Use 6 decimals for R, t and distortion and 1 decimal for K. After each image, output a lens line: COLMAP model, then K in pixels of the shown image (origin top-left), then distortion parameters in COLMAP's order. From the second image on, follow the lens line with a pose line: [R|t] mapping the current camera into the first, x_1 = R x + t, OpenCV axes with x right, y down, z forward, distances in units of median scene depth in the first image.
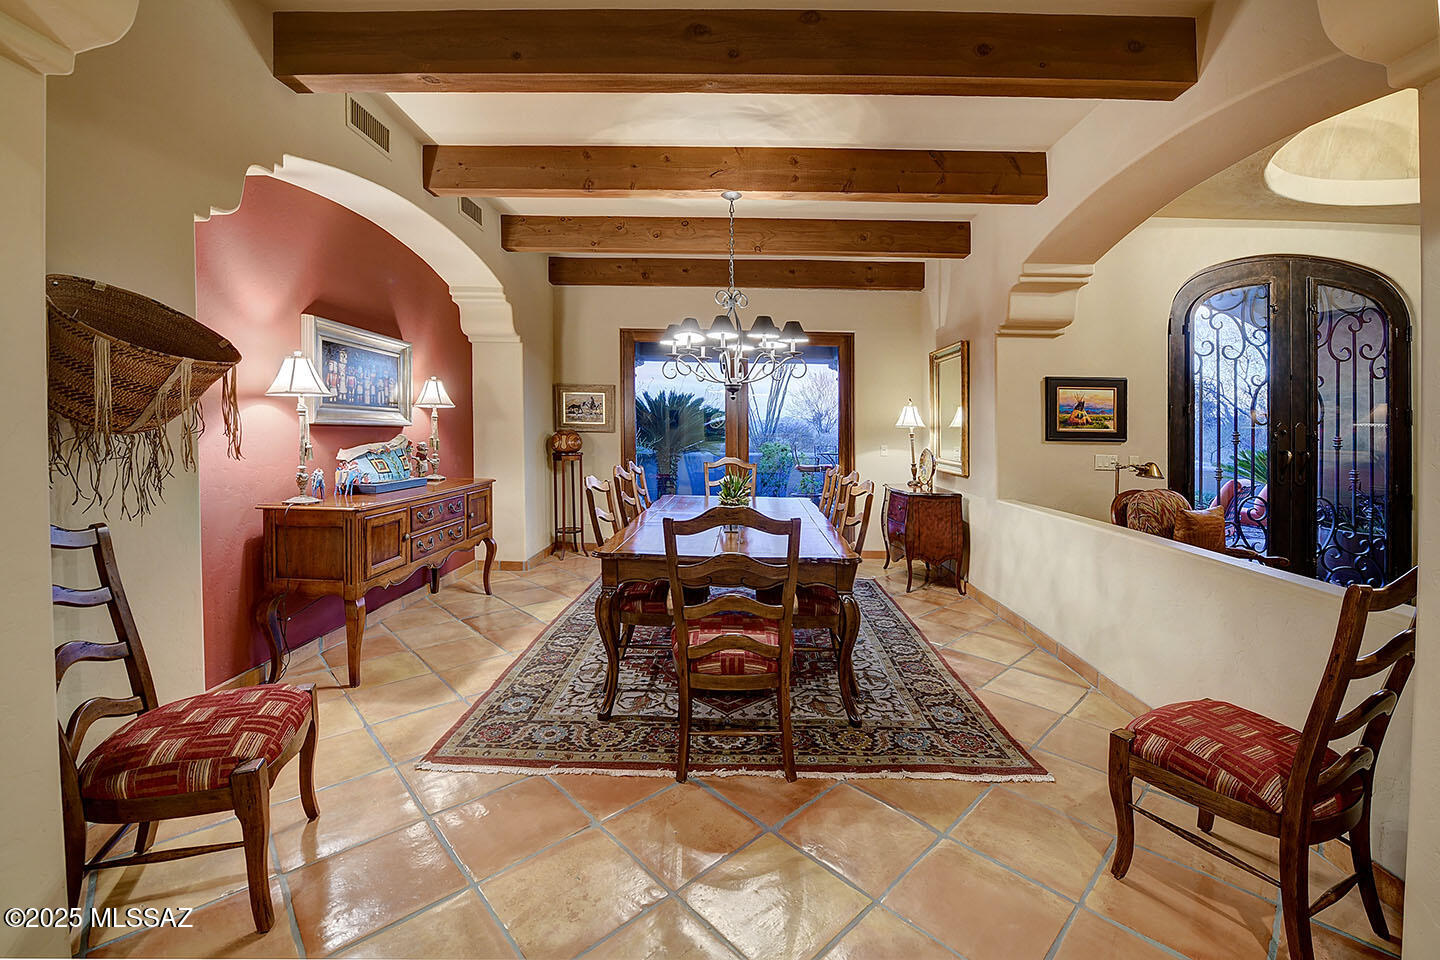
lens RADIAL K [[591.3, 0, 722.2], [0, 591.3, 436.7], [0, 0, 1]] dist [-0.019382, -0.000665]
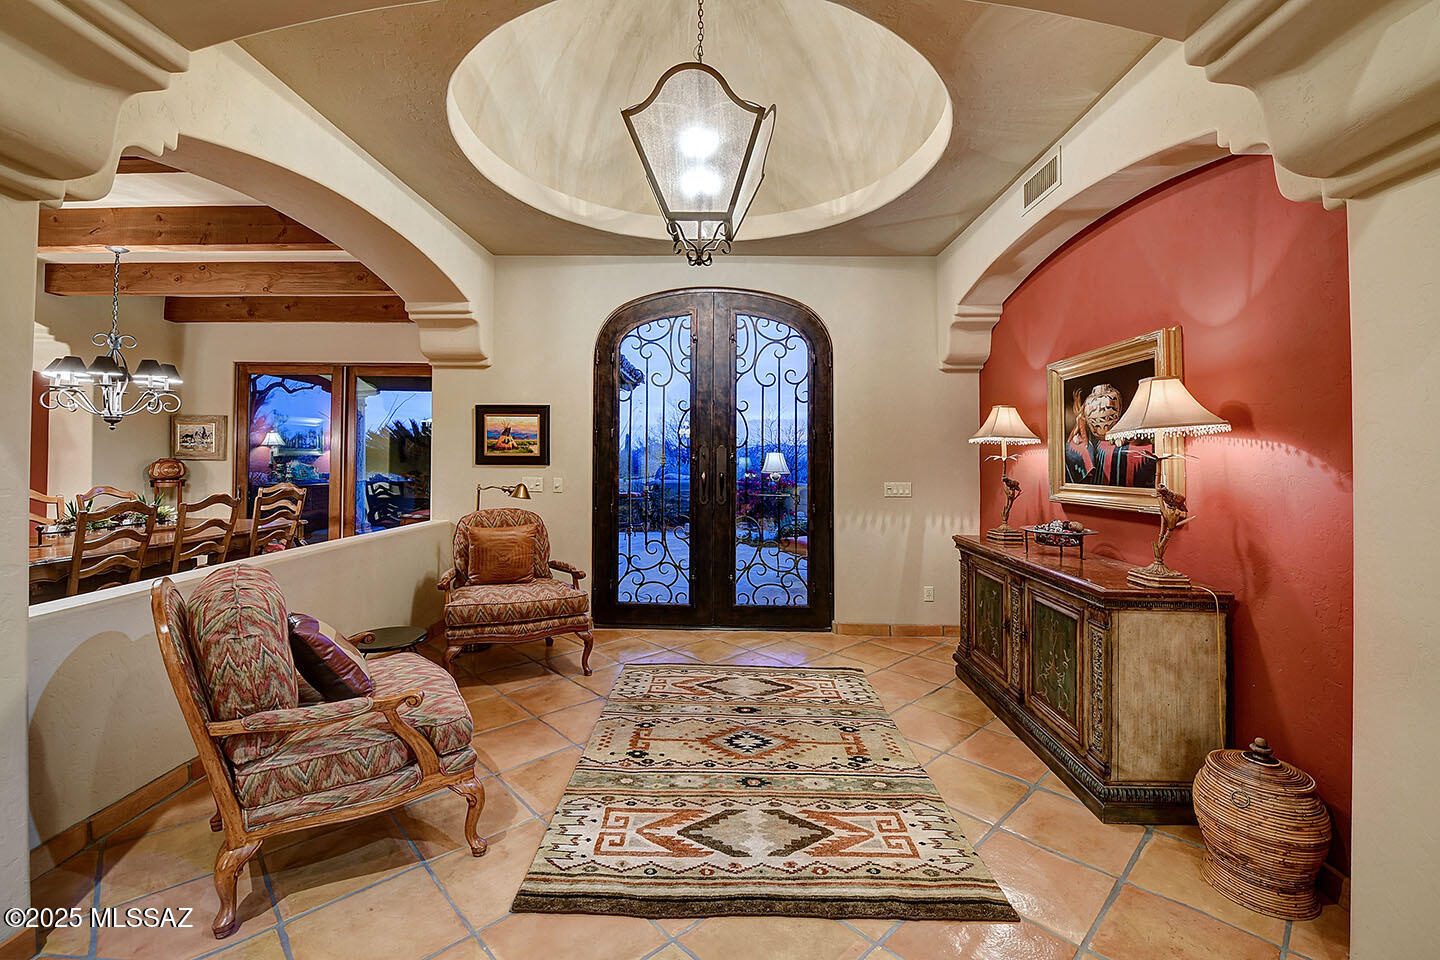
lens RADIAL K [[601.2, 0, 723.8], [0, 601.2, 432.7], [0, 0, 1]] dist [-0.017766, -0.001219]
pose [[0.999915, -0.011101, 0.006859, 1.305954], [0.011407, 0.998857, -0.046417, 0.006281], [-0.006336, 0.046491, 0.998899, -0.125105]]
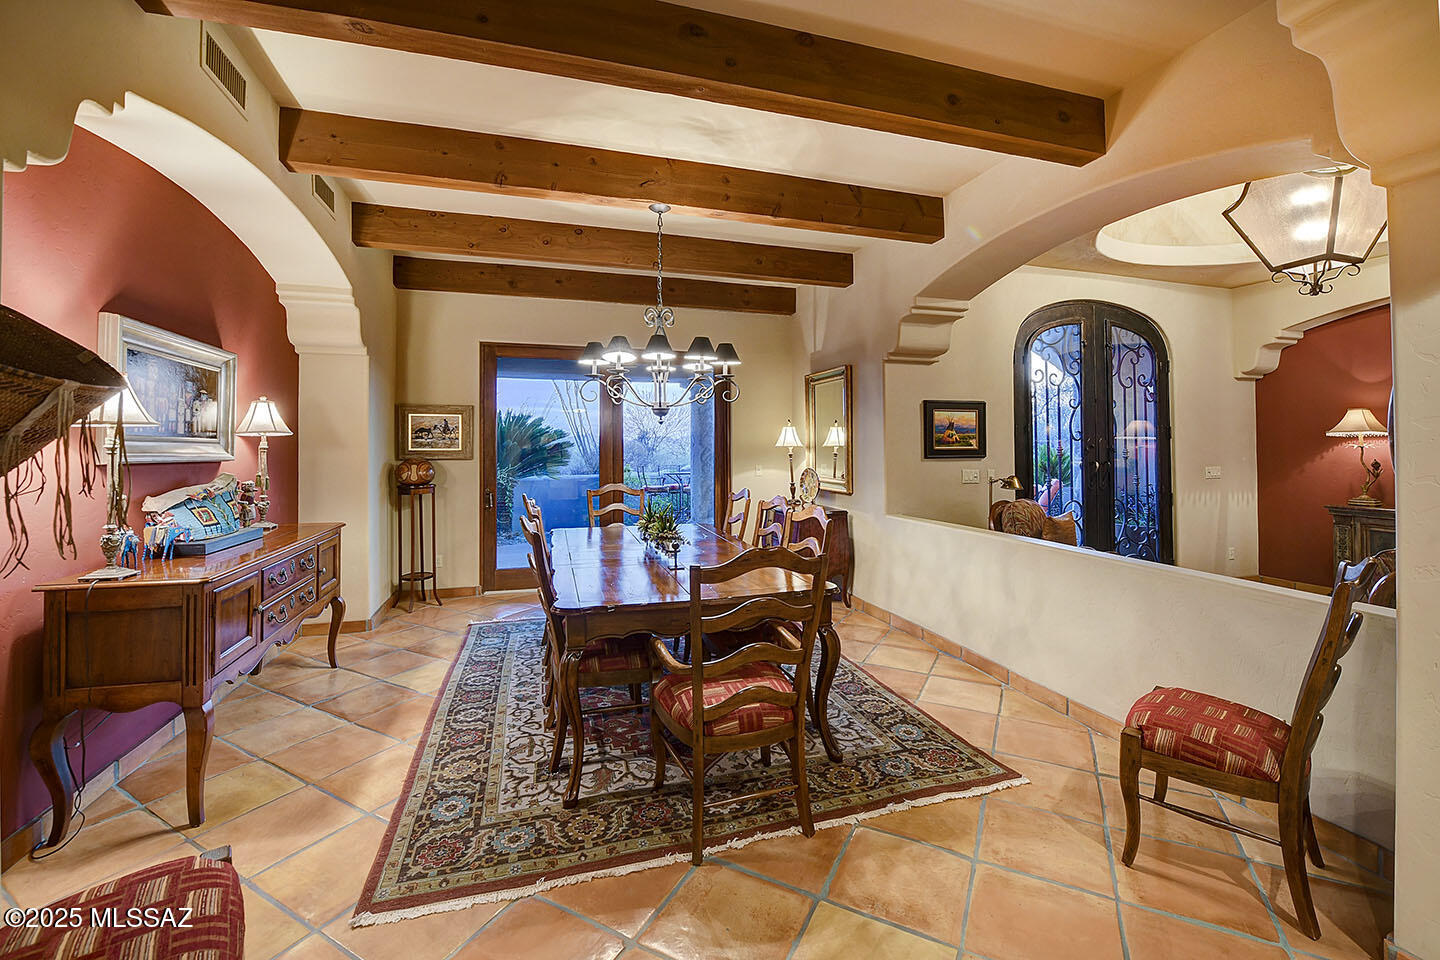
lens RADIAL K [[601.2, 0, 723.8], [0, 601.2, 432.7], [0, 0, 1]] dist [-0.017766, -0.001219]
pose [[0.951252, -0.012356, 0.308167, -0.190805], [0.023325, 0.999218, -0.031939, -0.018400], [-0.307531, 0.037570, 0.950796, 0.073963]]
